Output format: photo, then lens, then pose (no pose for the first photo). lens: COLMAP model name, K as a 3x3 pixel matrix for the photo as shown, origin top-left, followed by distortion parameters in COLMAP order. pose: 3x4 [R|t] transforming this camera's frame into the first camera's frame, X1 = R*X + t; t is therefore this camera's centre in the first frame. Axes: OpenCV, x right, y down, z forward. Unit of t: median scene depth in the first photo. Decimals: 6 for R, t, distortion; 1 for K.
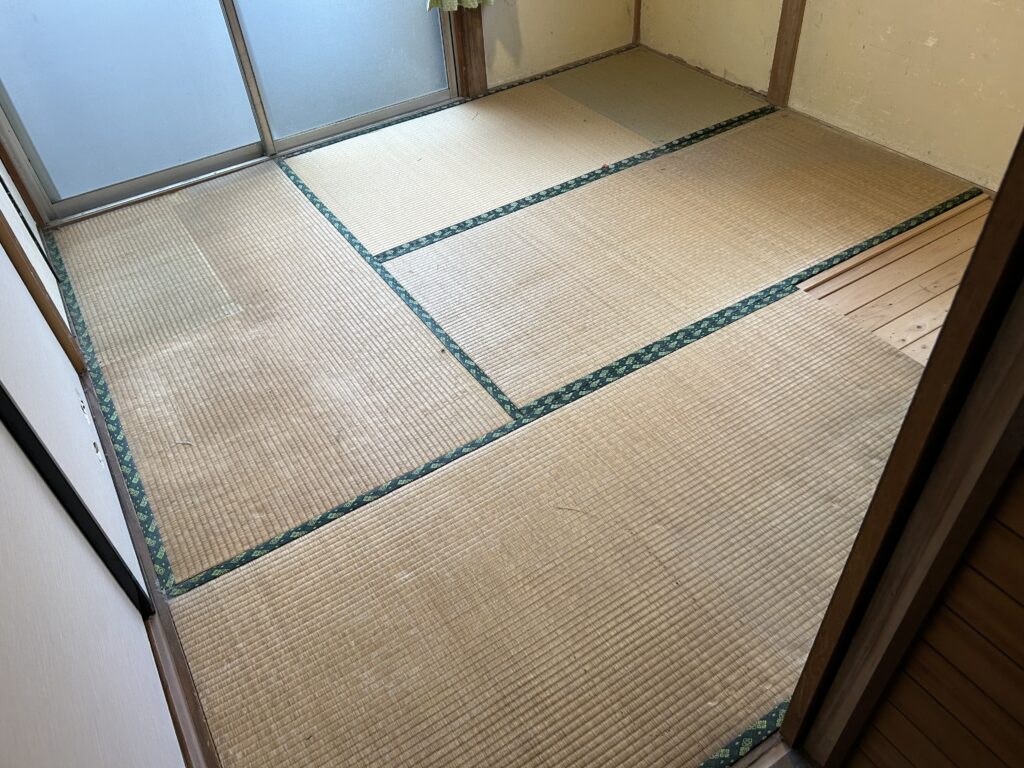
lens RADIAL K [[770.3, 0, 510.6], [0, 770.3, 391.9], [0, 0, 1]] dist [0.026522, -0.034348]
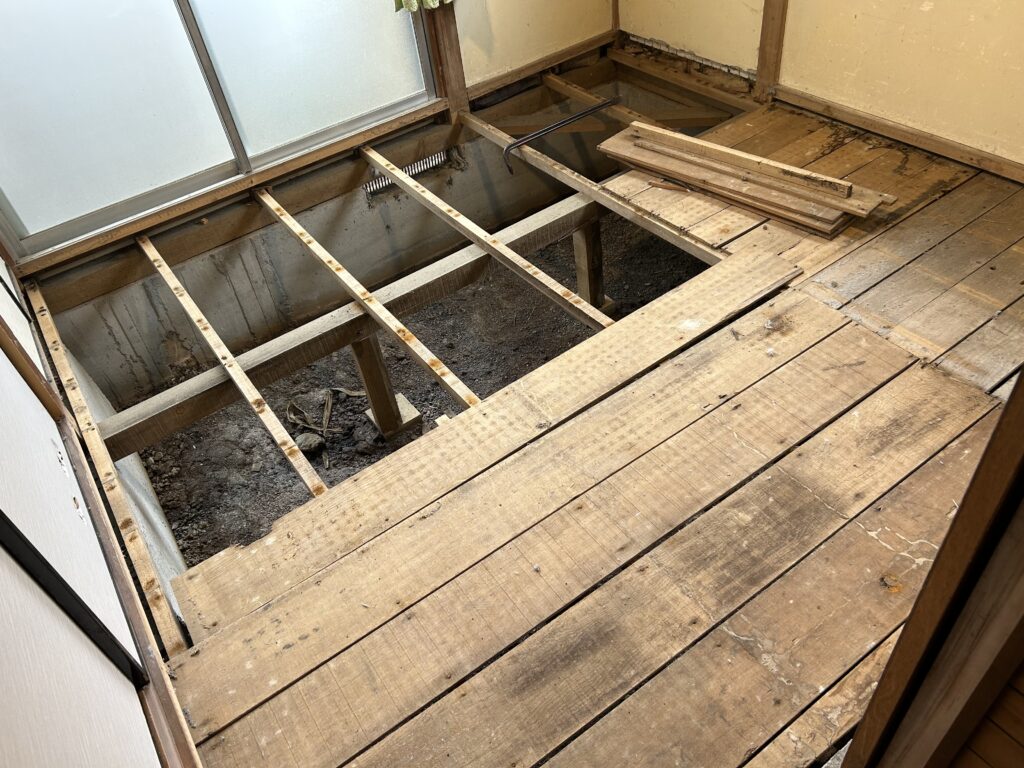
lens RADIAL K [[770.3, 0, 511.6], [0, 770.3, 385.7], [0, 0, 1]] dist [0.026522, -0.034348]
pose [[0.997400, -0.071985, 0.003271, -0.003566], [0.071987, 0.997406, -0.000249, -0.020417], [-0.003245, 0.000484, 0.999995, 0.043656]]
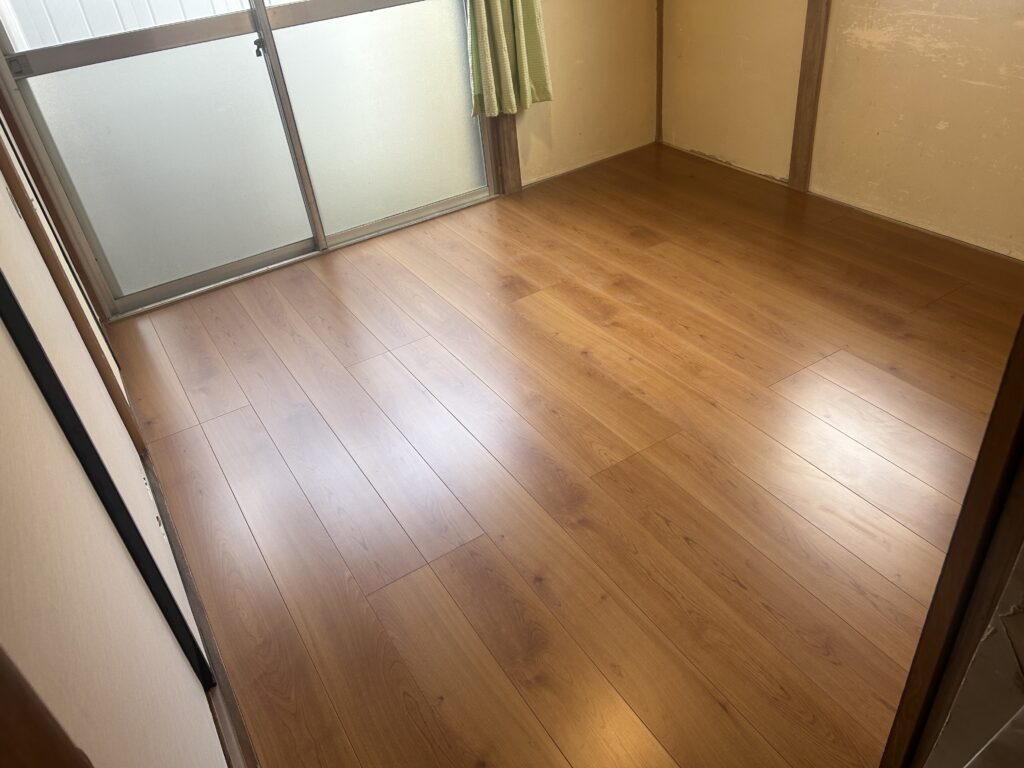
lens RADIAL K [[770.3, 0, 517.8], [0, 770.3, 378.2], [0, 0, 1]] dist [0.026522, -0.034348]
pose [[0.999457, -0.026536, -0.019545, -0.026074], [0.023384, 0.988884, -0.146839, 0.030835], [0.023224, 0.146302, 0.988967, -0.014253]]
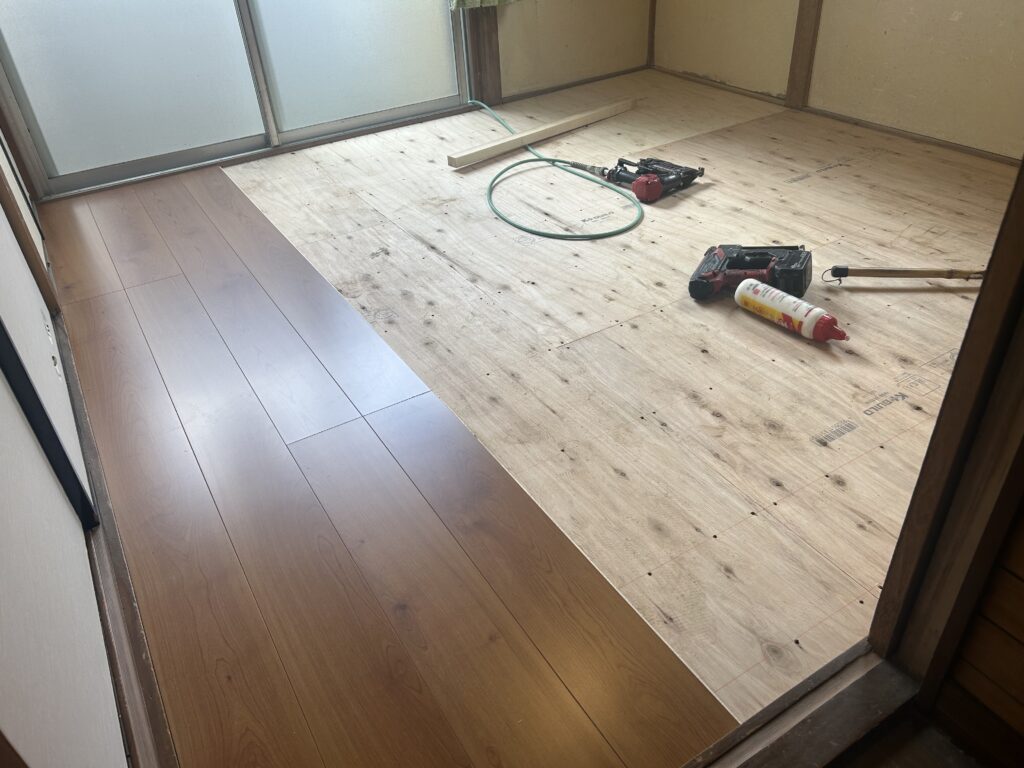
lens RADIAL K [[770.3, 0, 514.8], [0, 770.3, 387.6], [0, 0, 1]] dist [0.026522, -0.034348]
pose [[0.999893, 0.013780, -0.005005, -0.003925], [-0.014360, 0.989339, -0.144924, 0.147678], [0.002954, 0.144980, 0.989430, 0.087510]]
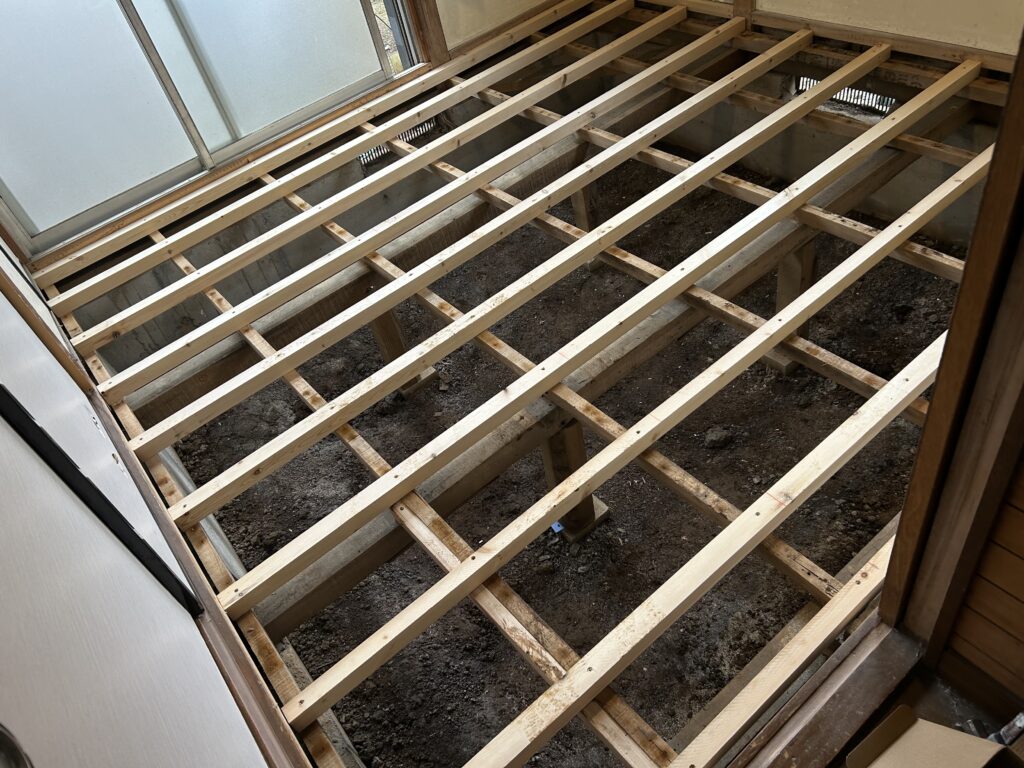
lens RADIAL K [[770.3, 0, 510.0], [0, 770.3, 385.0], [0, 0, 1]] dist [0.026522, -0.034348]
pose [[0.985073, -0.171510, -0.014655, -0.013150], [0.171588, 0.985160, 0.004196, 0.041050], [0.013718, -0.006648, 0.999884, 0.026717]]
